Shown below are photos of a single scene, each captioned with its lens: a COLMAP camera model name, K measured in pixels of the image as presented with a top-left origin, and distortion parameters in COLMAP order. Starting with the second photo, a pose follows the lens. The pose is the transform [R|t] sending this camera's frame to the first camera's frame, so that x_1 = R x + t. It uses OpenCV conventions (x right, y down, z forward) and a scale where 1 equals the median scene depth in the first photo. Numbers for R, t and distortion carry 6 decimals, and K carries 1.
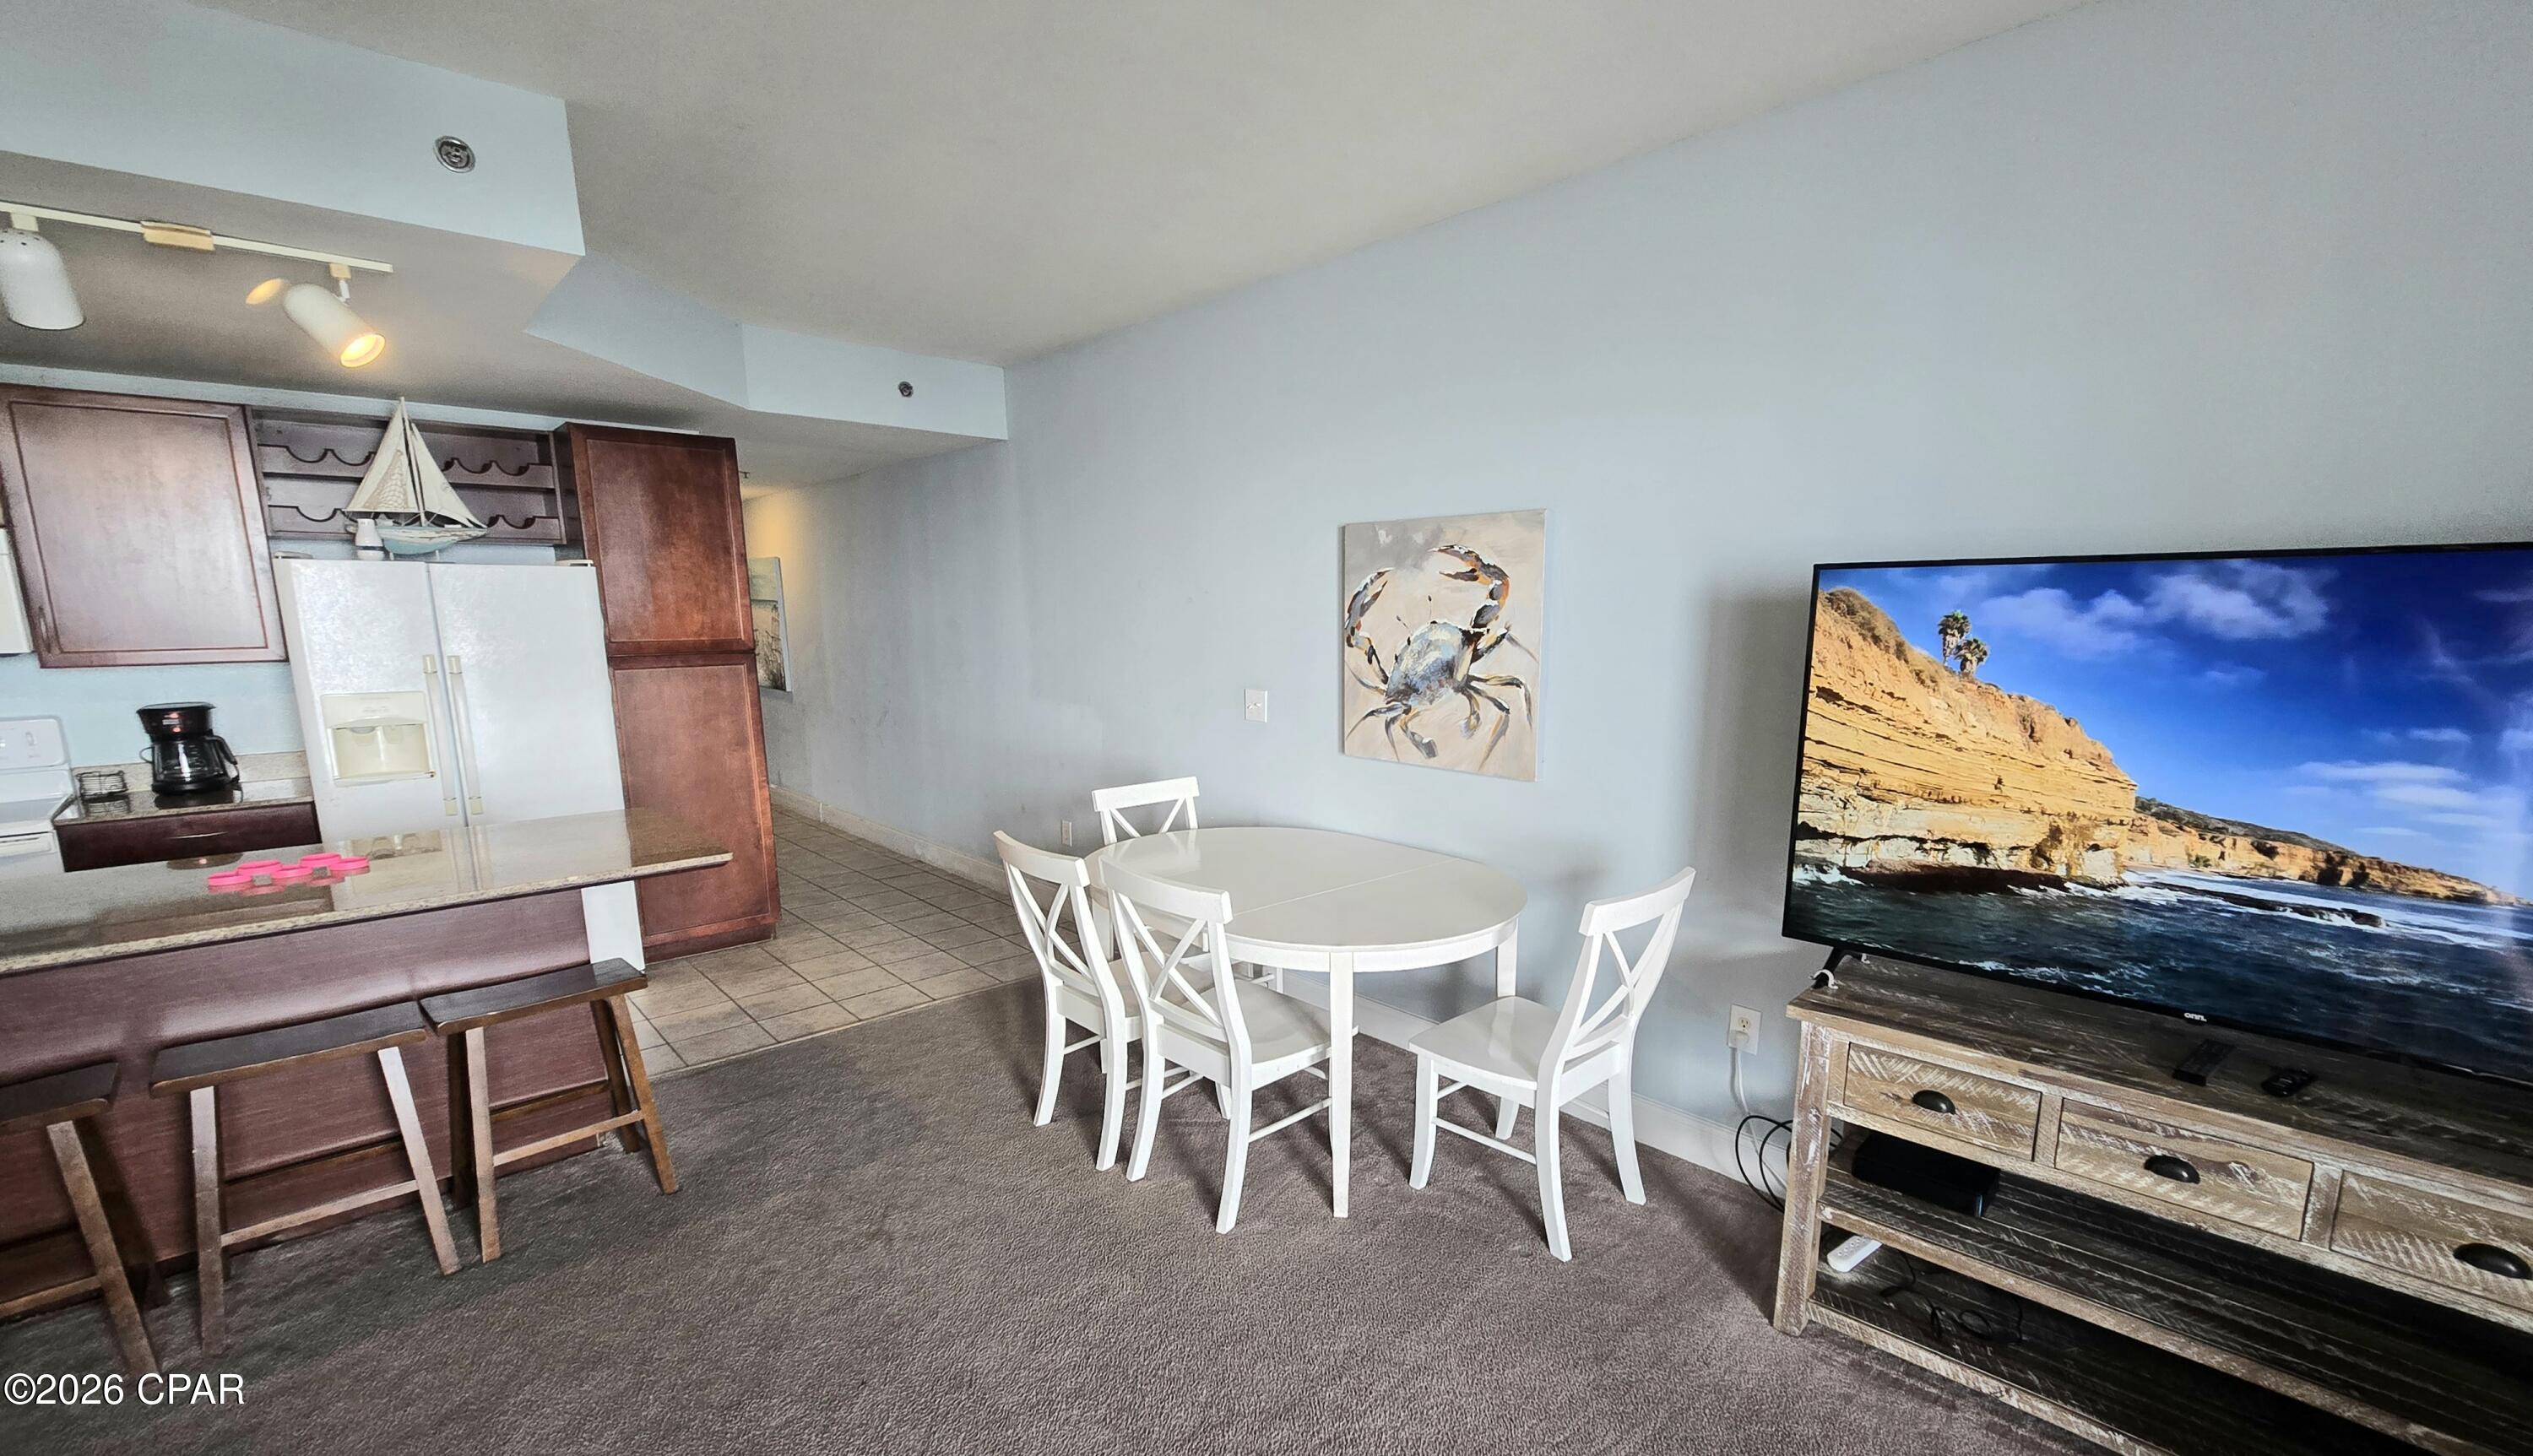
lens RADIAL K [[1056.5, 0, 1293.8], [0, 1056.5, 799.8], [0, 0, 1]] dist [0.004640, -0.000955]
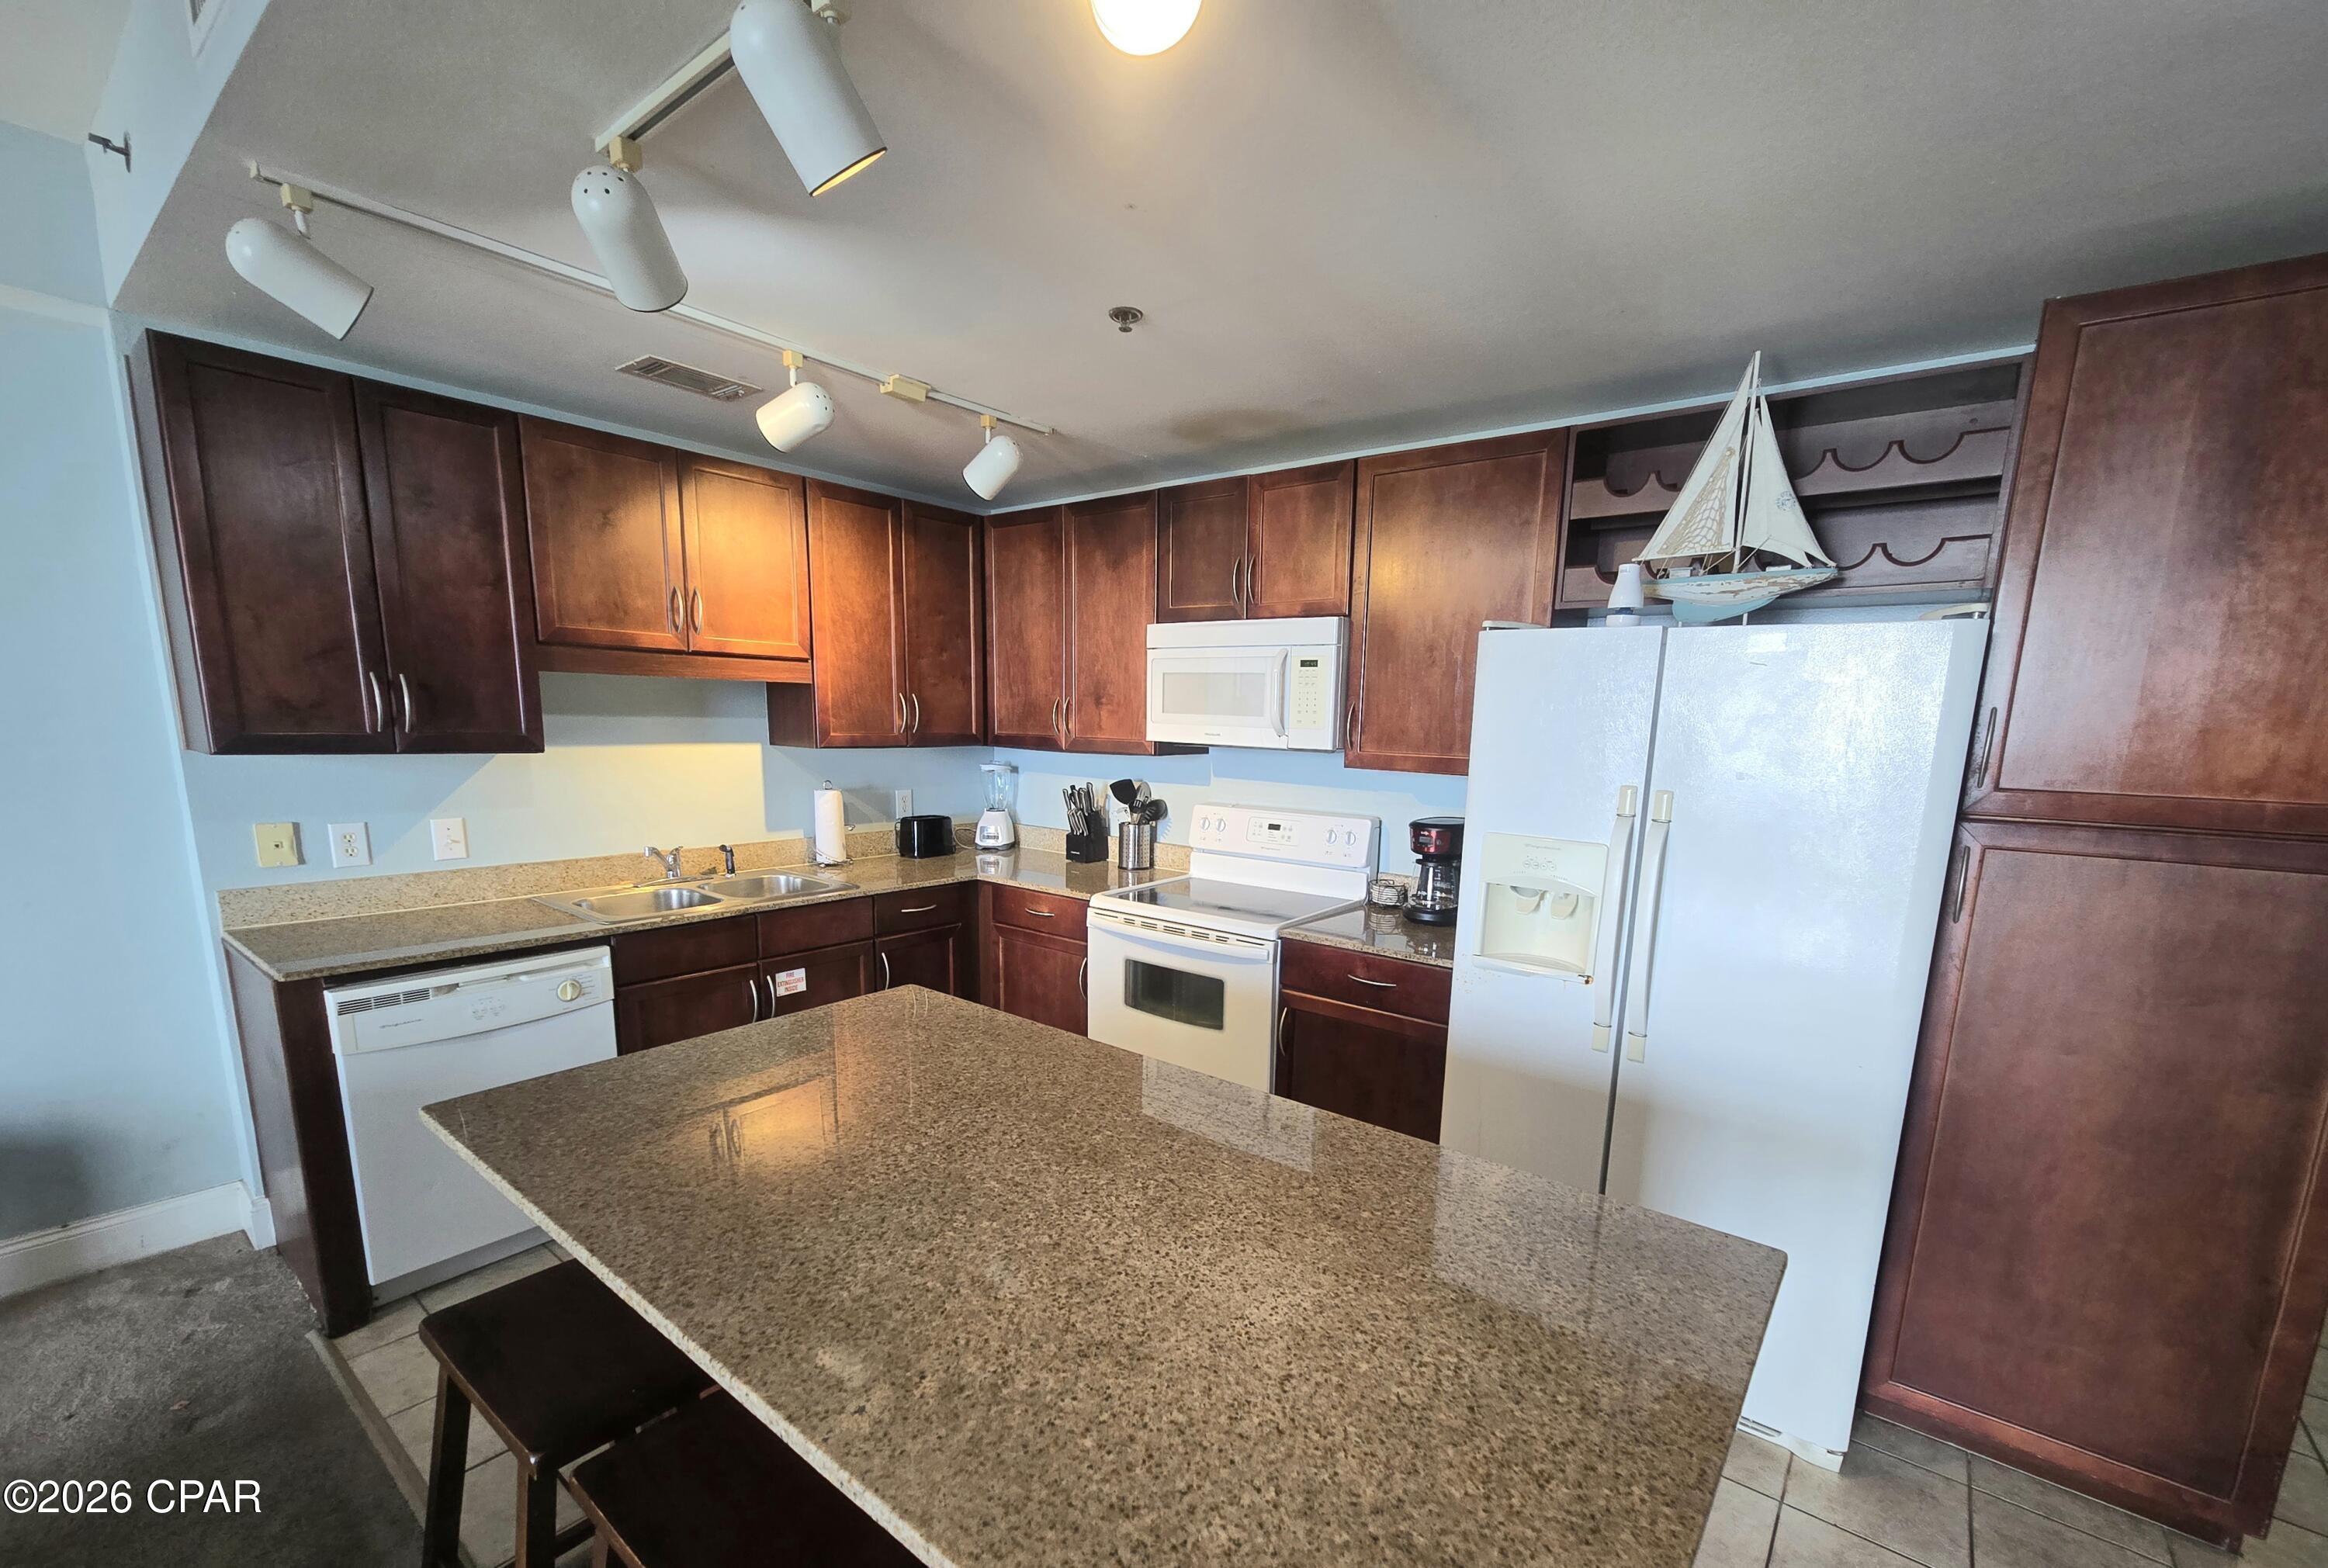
lens RADIAL K [[968.8, 0, 1194.8], [0, 968.8, 892.9], [0, 0, 1]] dist [0.000567, 0.000381]
pose [[0.152604, 0.187656, -0.970308, -0.350698], [-0.204995, 0.966465, 0.154672, -0.123241], [0.966793, 0.175304, 0.185955, 0.740609]]
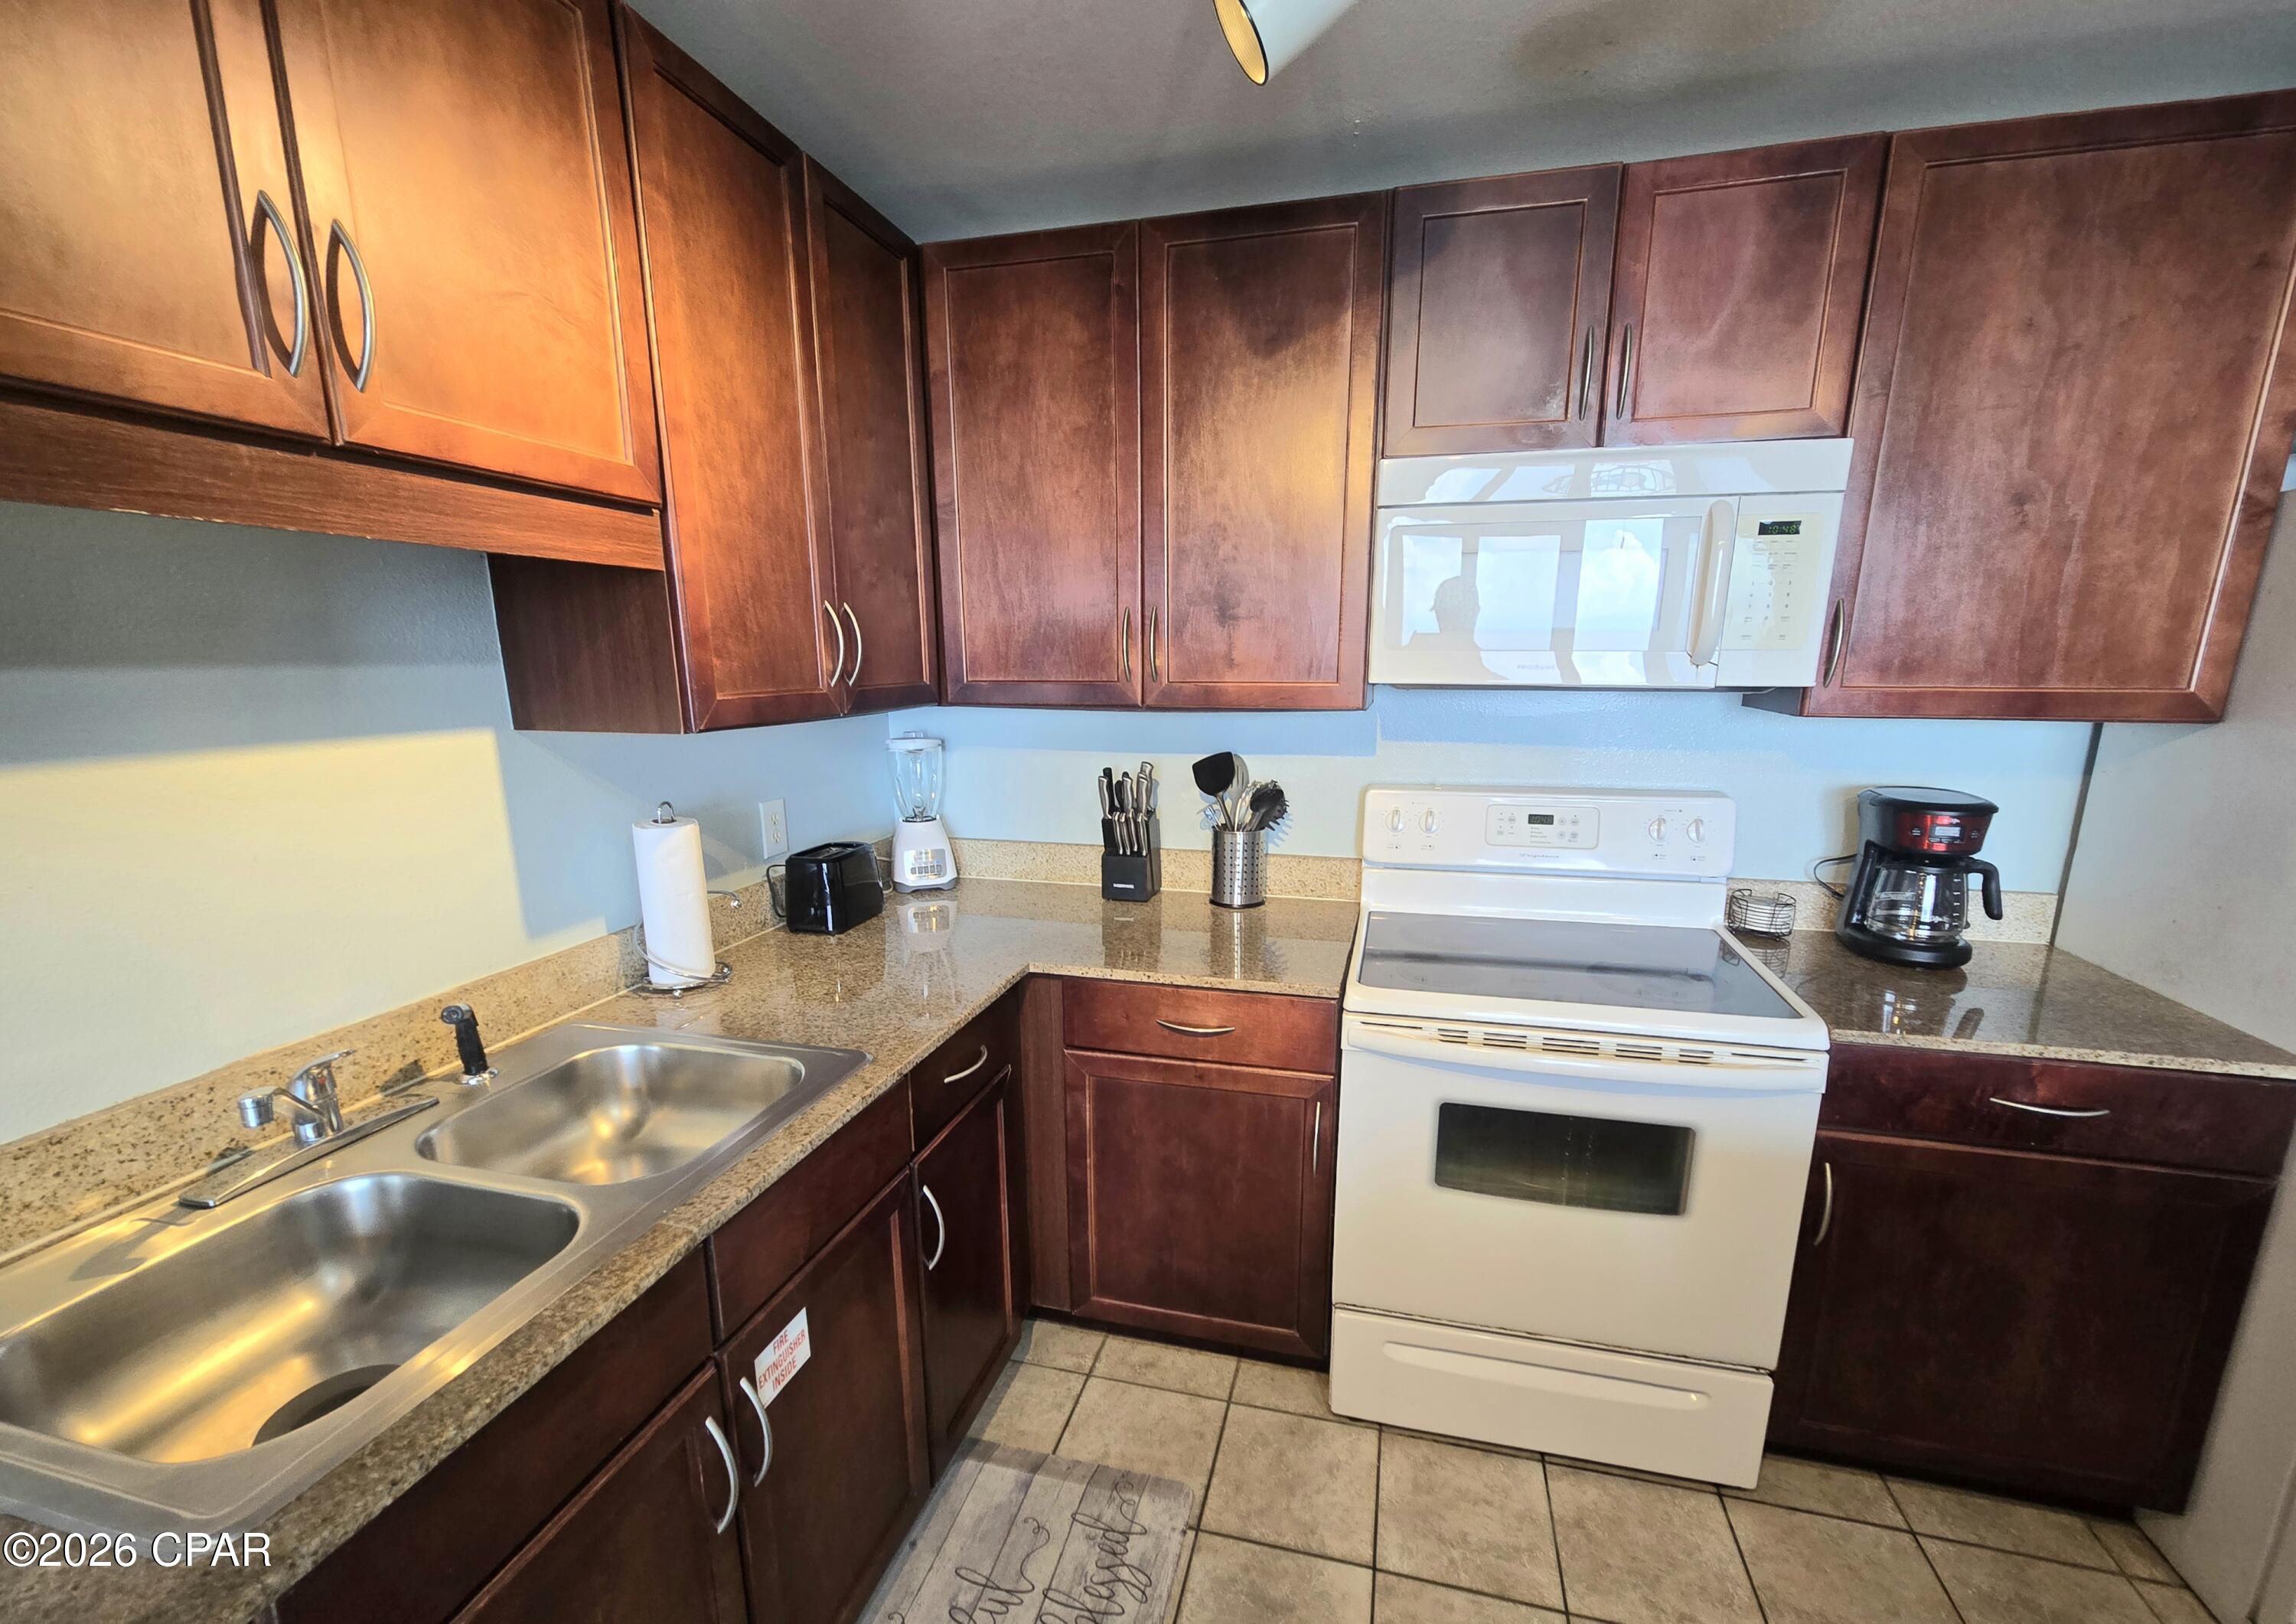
lens RADIAL K [[949.3, 0, 1165.1], [0, 949.3, 869.0], [0, 0, 1]] dist [0.000892, -0.000895]
pose [[0.534218, 0.188998, -0.823948, -0.952028], [-0.154732, 0.980082, 0.124489, -0.058511], [0.831065, 0.060987, 0.552822, 0.476335]]
